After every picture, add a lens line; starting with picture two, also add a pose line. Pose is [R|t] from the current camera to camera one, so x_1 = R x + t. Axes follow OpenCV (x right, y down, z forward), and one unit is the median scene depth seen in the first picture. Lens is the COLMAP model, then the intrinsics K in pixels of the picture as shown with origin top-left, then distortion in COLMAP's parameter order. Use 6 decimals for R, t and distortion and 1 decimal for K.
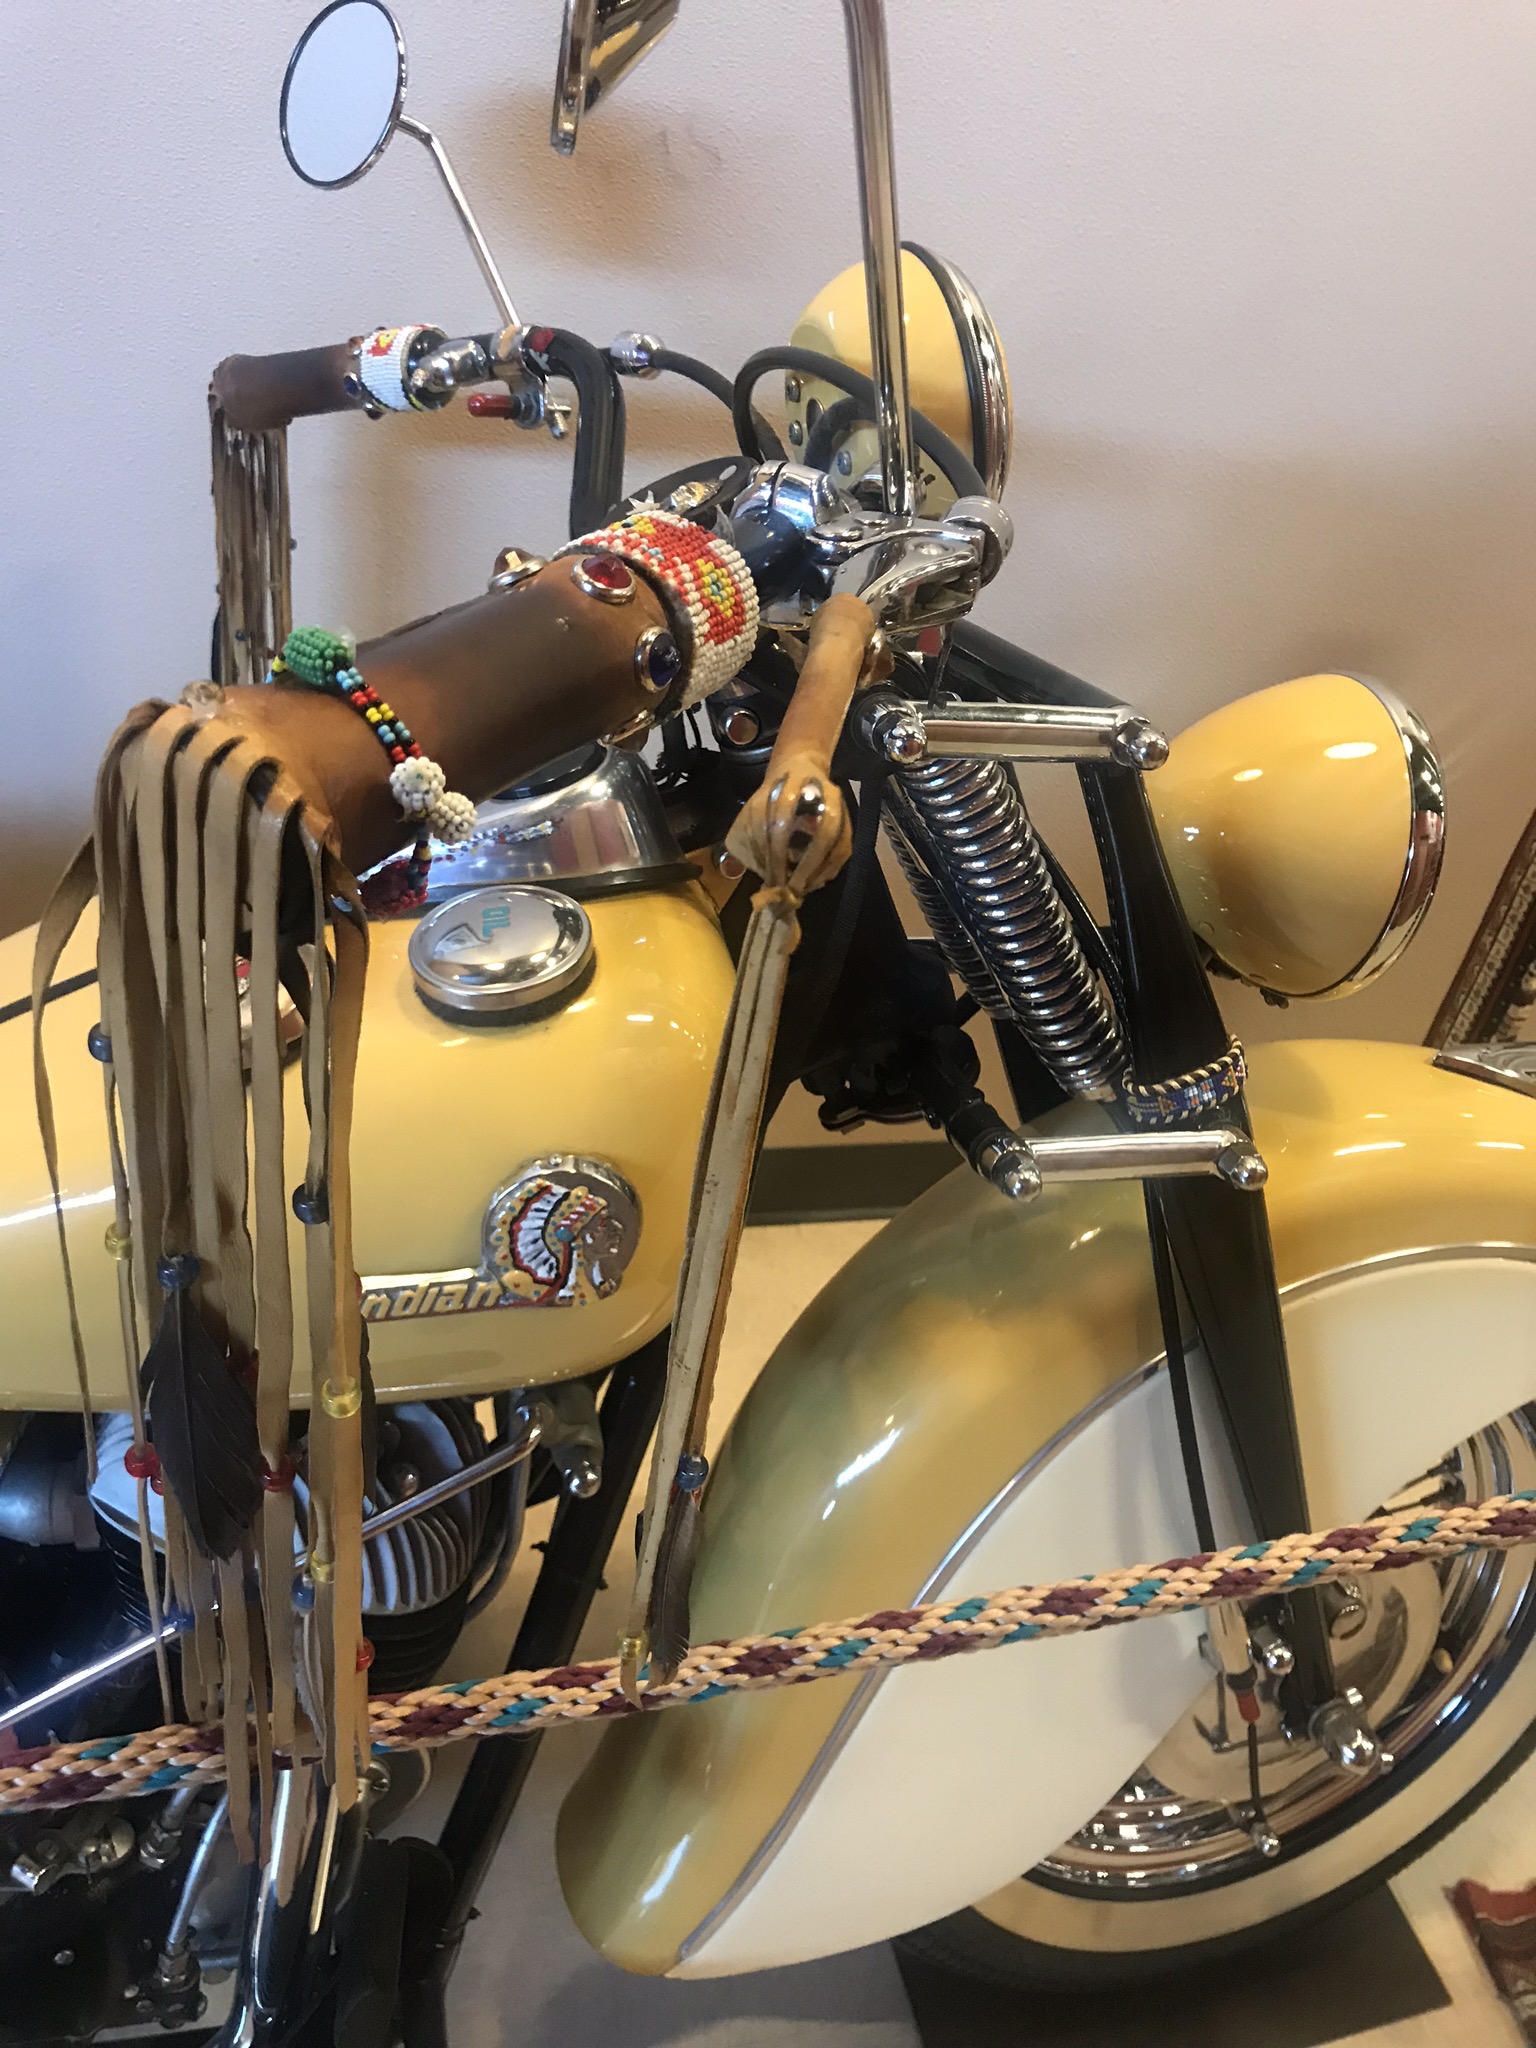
lens RADIAL K [[1705.0, 0, 767.5], [0, 1705.0, 1021.6], [0, 0, 1]] dist [-0.005749, 0.001073]
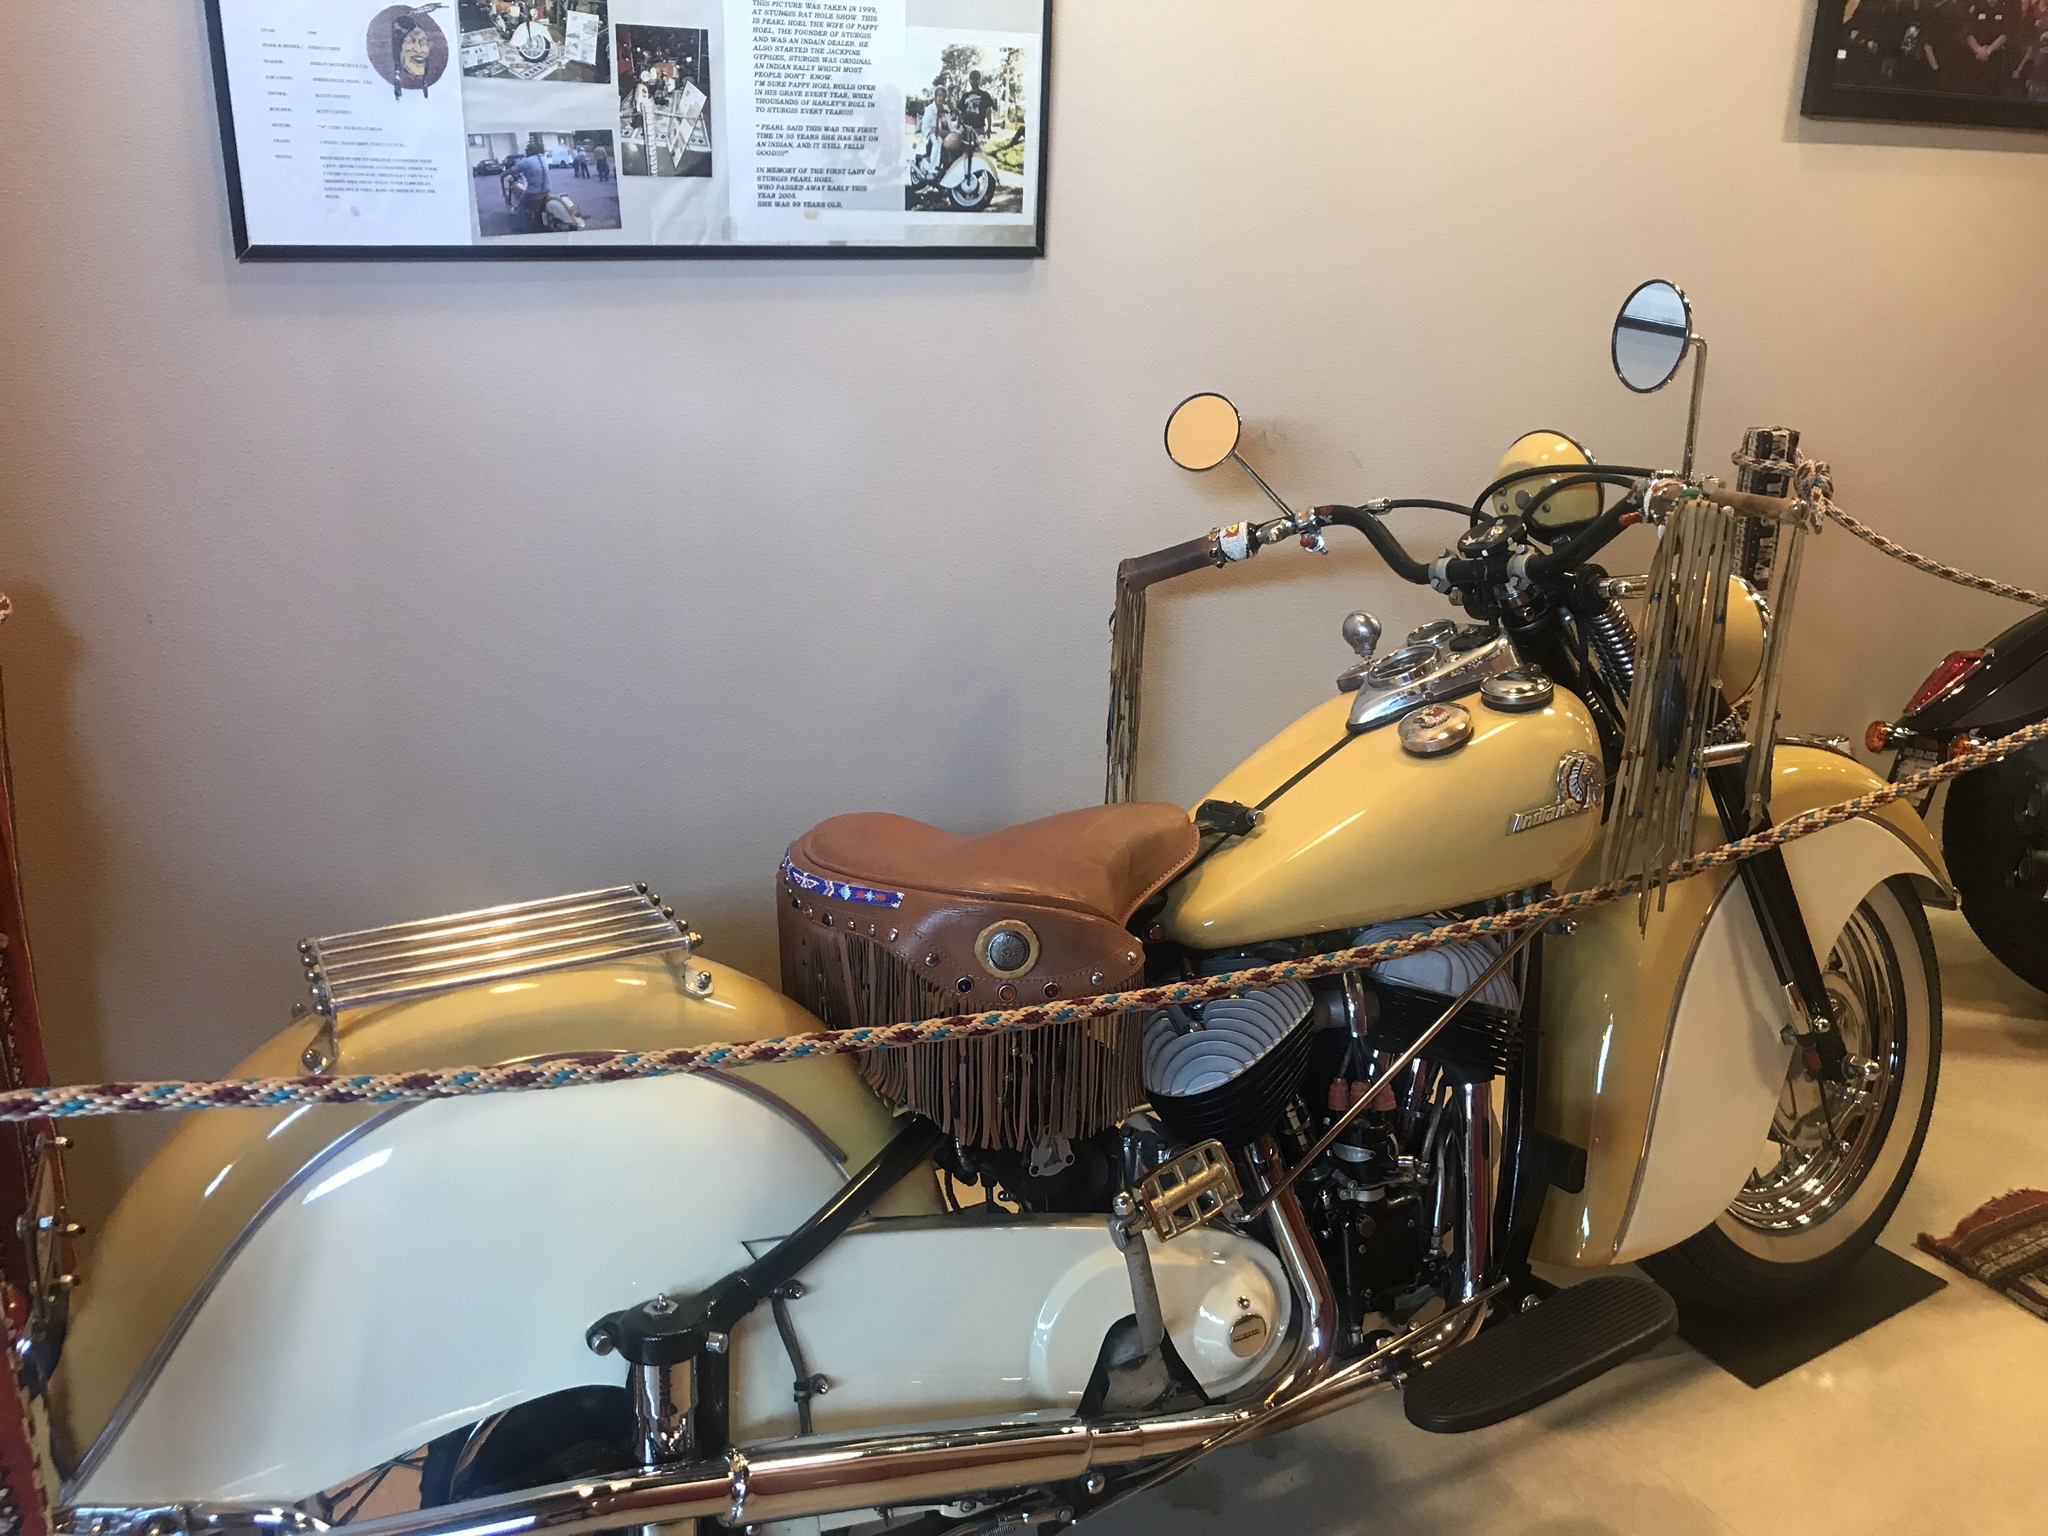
lens RADIAL K [[1705.0, 0, 1023.9], [0, 1705.0, 771.0], [0, 0, 1]] dist [-0.005749, 0.001073]
pose [[0.954028, -0.217846, 0.205848, -0.987129], [0.268236, 0.927002, -0.262140, 0.379720], [-0.133715, 0.305304, 0.942820, -0.909671]]
